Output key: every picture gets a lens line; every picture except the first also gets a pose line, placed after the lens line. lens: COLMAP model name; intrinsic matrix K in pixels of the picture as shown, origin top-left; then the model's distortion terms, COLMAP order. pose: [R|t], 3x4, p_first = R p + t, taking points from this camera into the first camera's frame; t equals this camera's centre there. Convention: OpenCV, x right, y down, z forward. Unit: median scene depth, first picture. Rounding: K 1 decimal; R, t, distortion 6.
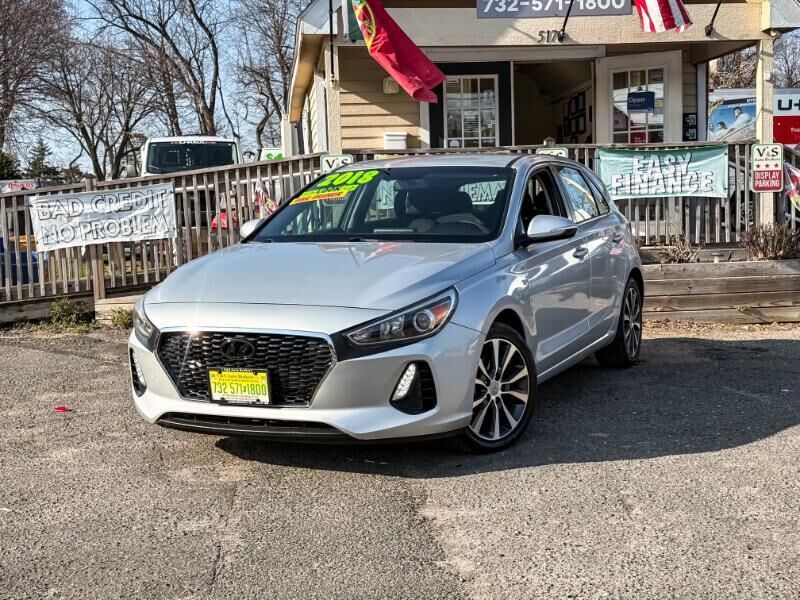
lens RADIAL K [[1107.4, 0, 400.0], [0, 1107.4, 300.0], [0, 0, 1]] dist [0.217032, -0.521943]
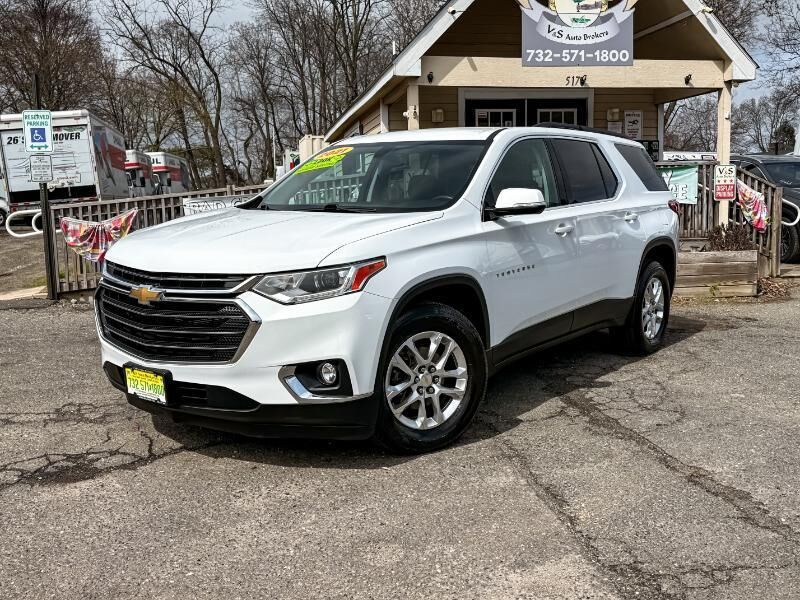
lens RADIAL K [[780.1, 0, 400.0], [0, 780.1, 300.0], [0, 0, 1]] dist [0.169493, -0.348698]
pose [[0.996574, 0.001285, 0.082692, -0.145712], [-0.004679, 0.999154, 0.040863, -0.012600], [-0.082570, -0.041110, 0.995737, 0.068564]]
